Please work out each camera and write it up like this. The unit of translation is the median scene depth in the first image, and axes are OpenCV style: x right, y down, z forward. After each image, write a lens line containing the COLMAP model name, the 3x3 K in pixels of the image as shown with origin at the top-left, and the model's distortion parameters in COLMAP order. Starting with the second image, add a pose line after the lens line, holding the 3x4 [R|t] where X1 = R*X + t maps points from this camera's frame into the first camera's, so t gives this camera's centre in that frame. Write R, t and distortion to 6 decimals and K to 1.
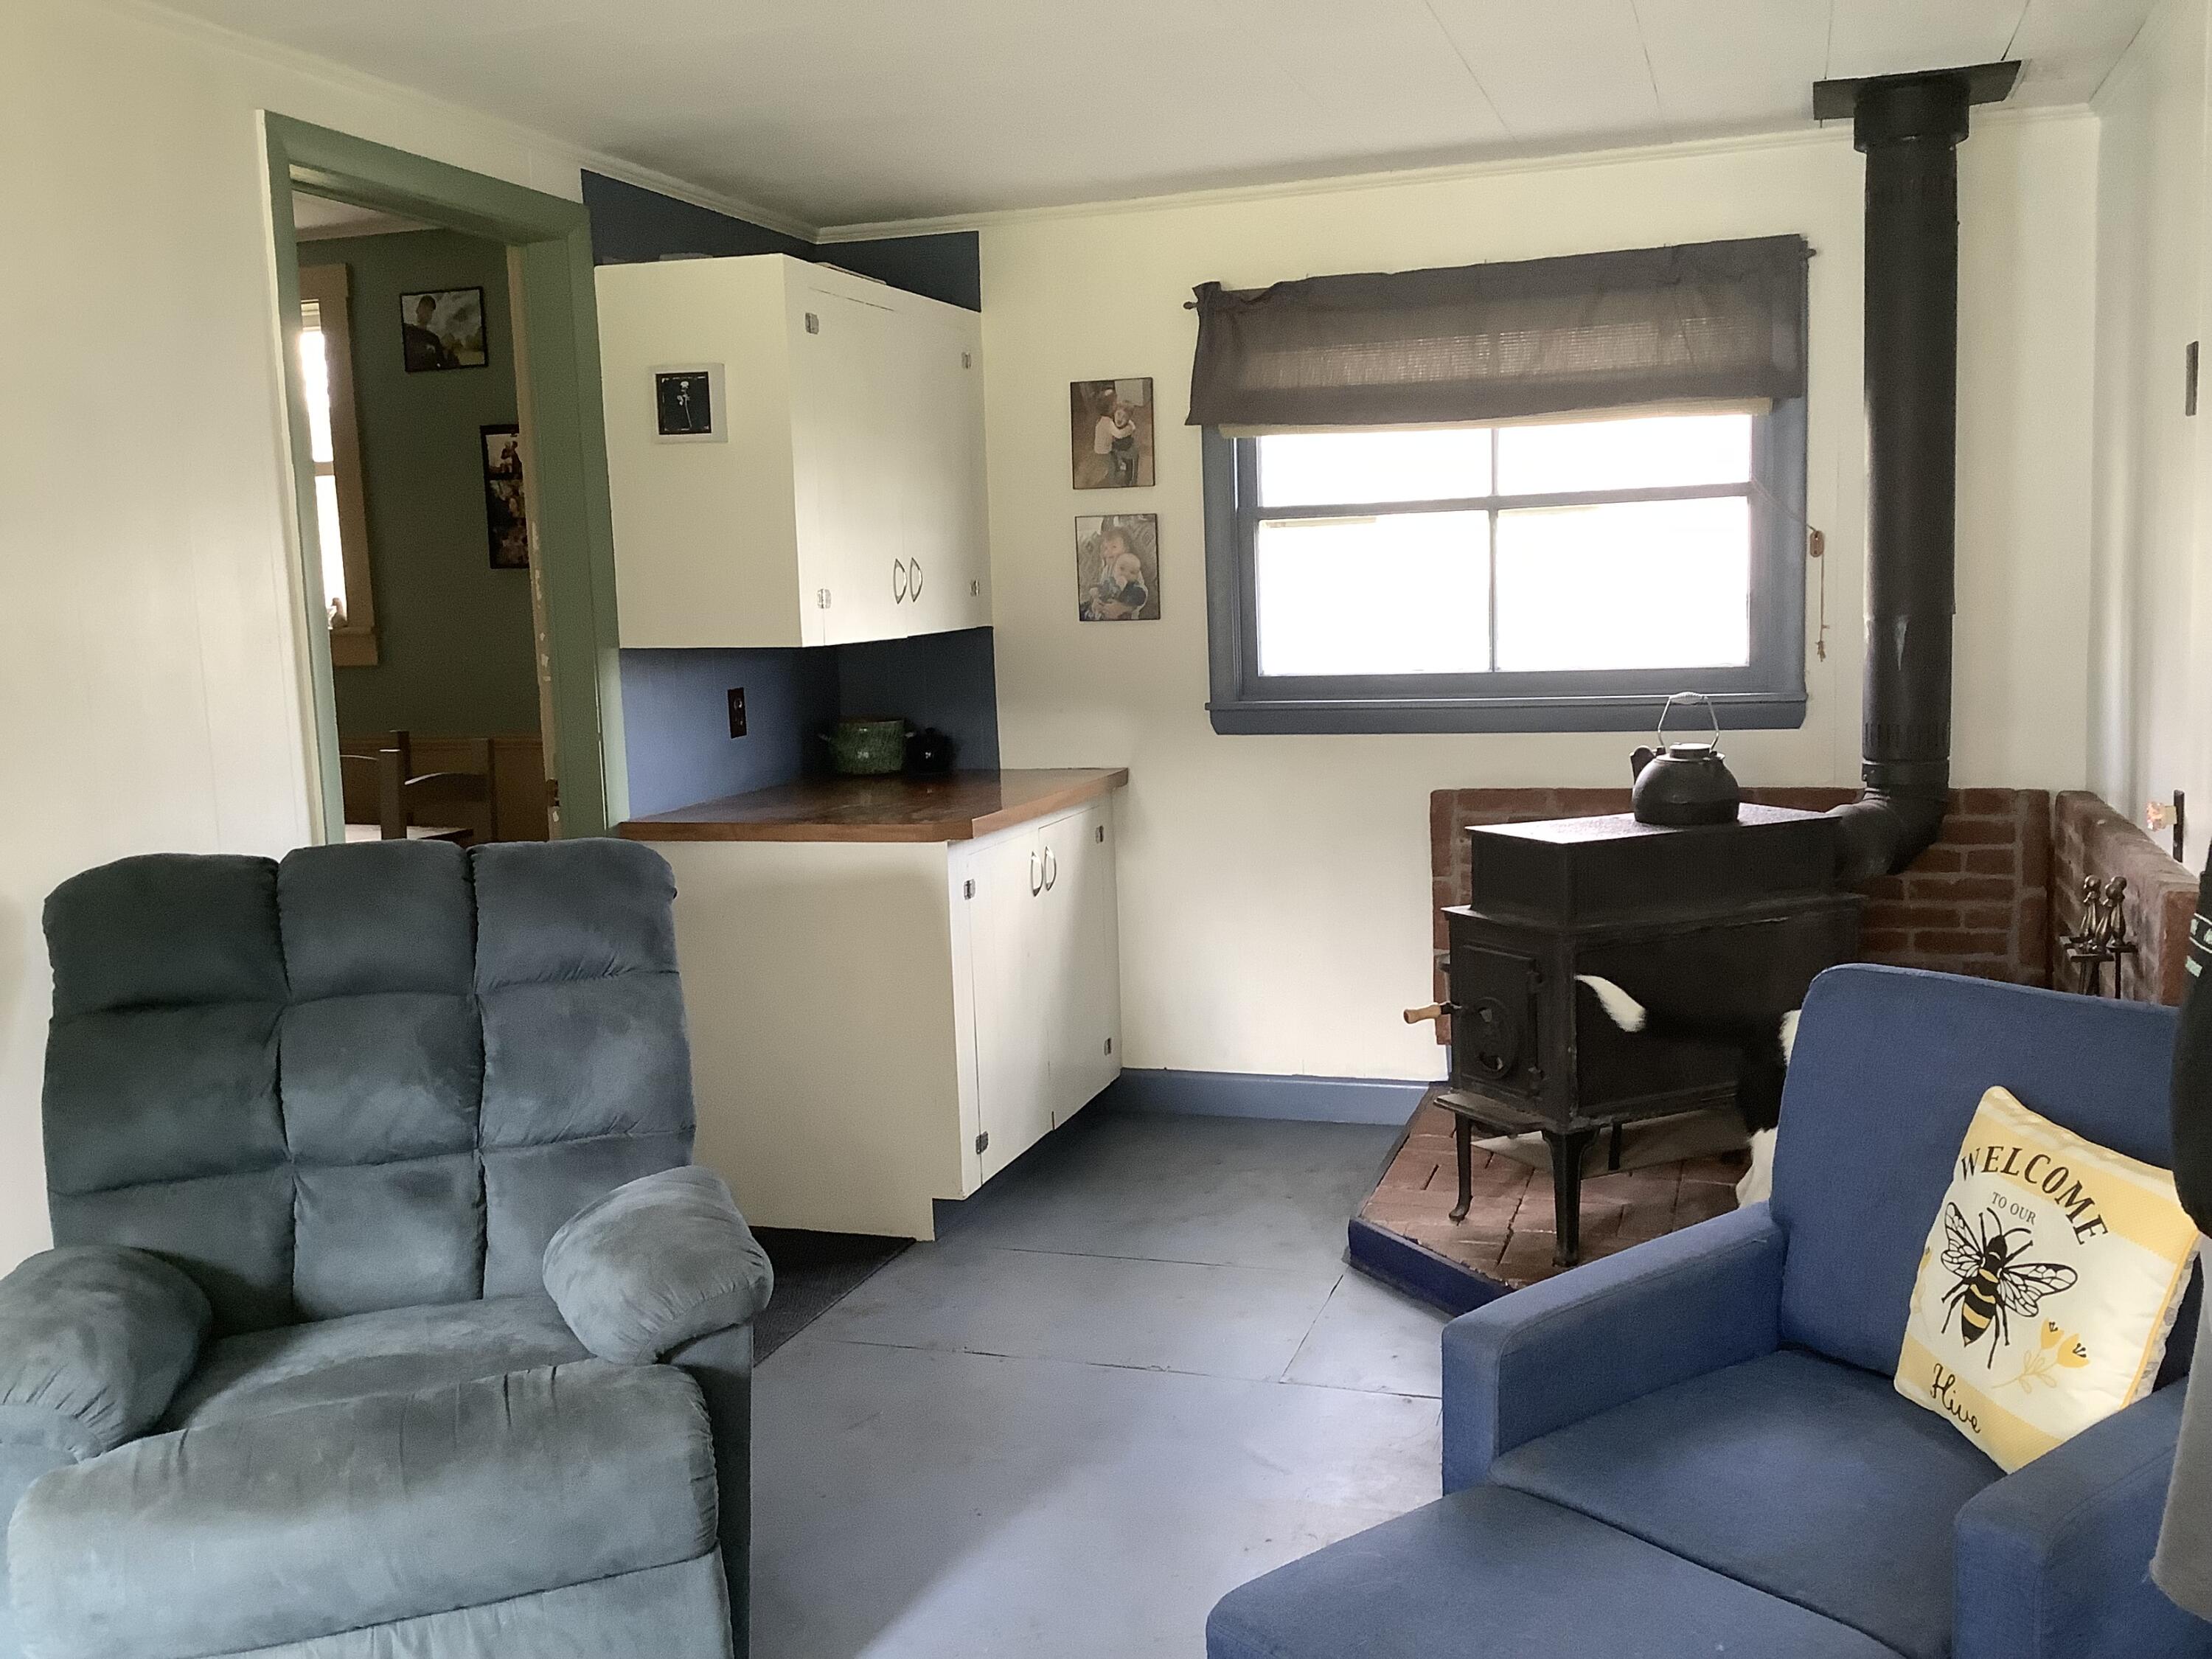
lens RADIAL K [[2008.9, 0, 1106.0], [0, 2008.9, 829.5], [0, 0, 1]] dist [0.098385, -0.169158]
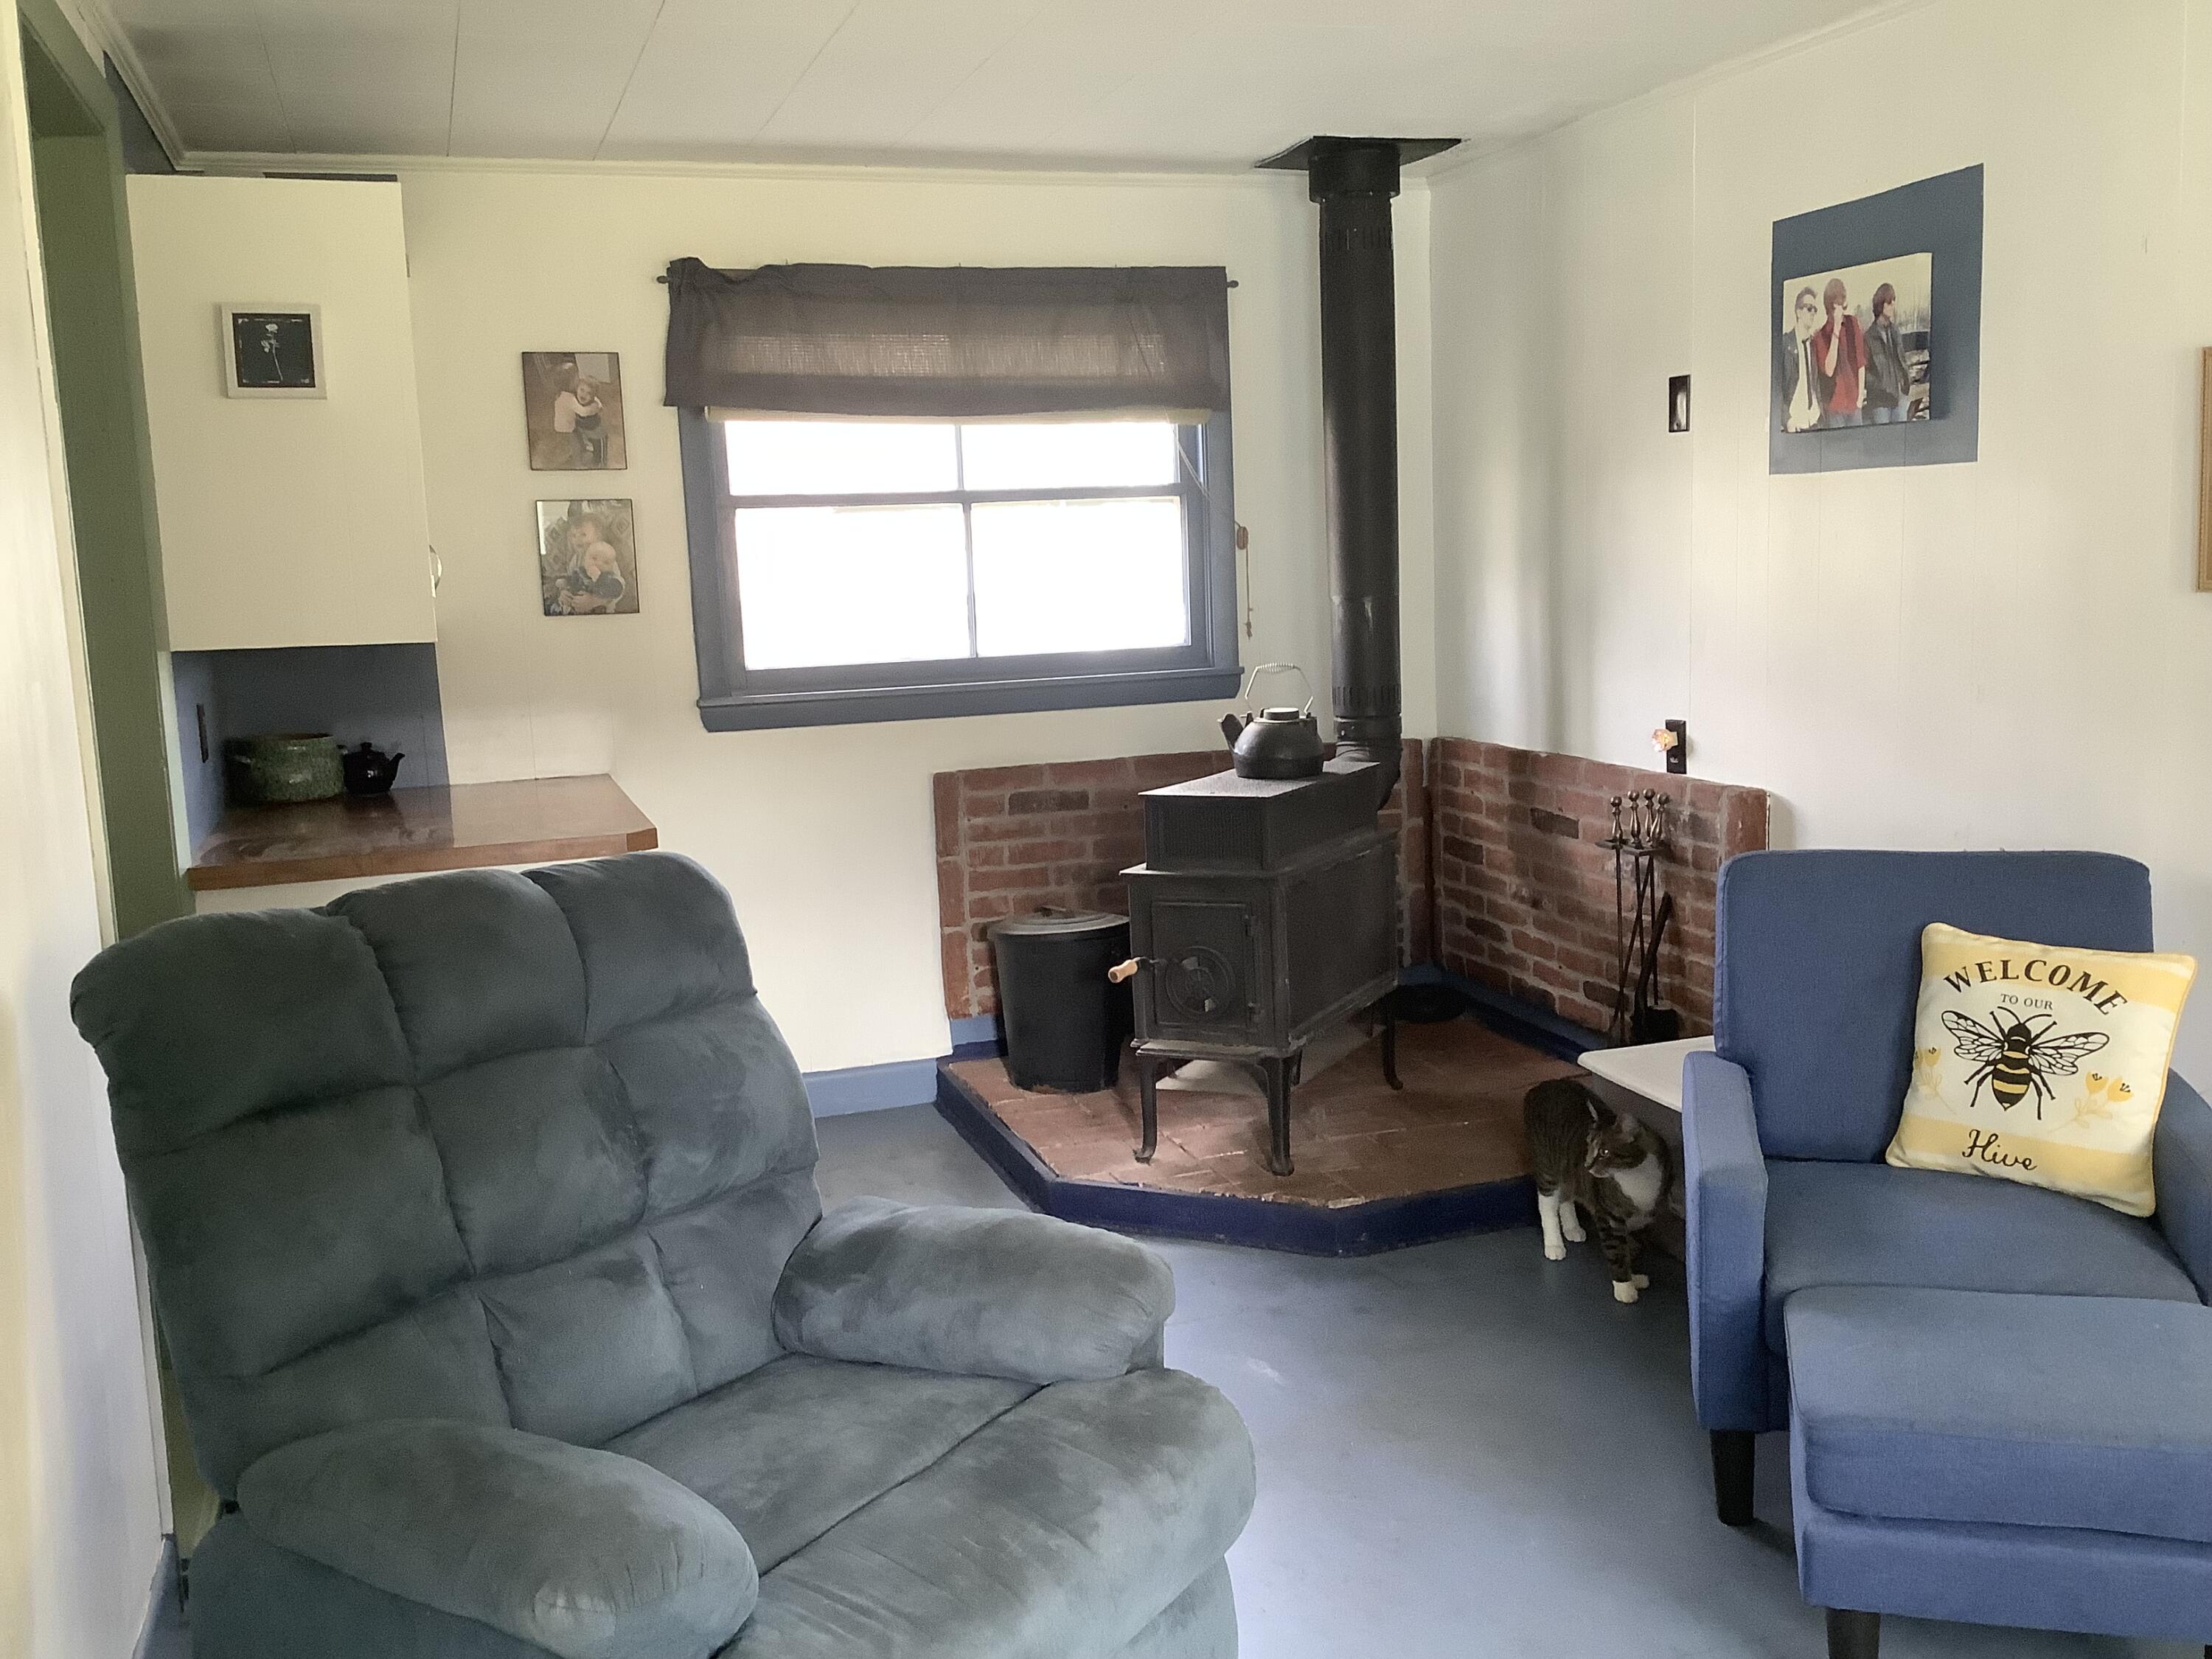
lens RADIAL K [[2013.9, 0, 1106.0], [0, 2013.9, 829.5], [0, 0, 1]] dist [0.150569, -0.292236]
pose [[0.797337, -0.079343, 0.598296, -0.398260], [0.085193, 0.996191, 0.018576, -0.003004], [-0.597491, 0.036159, 0.801060, 0.124026]]
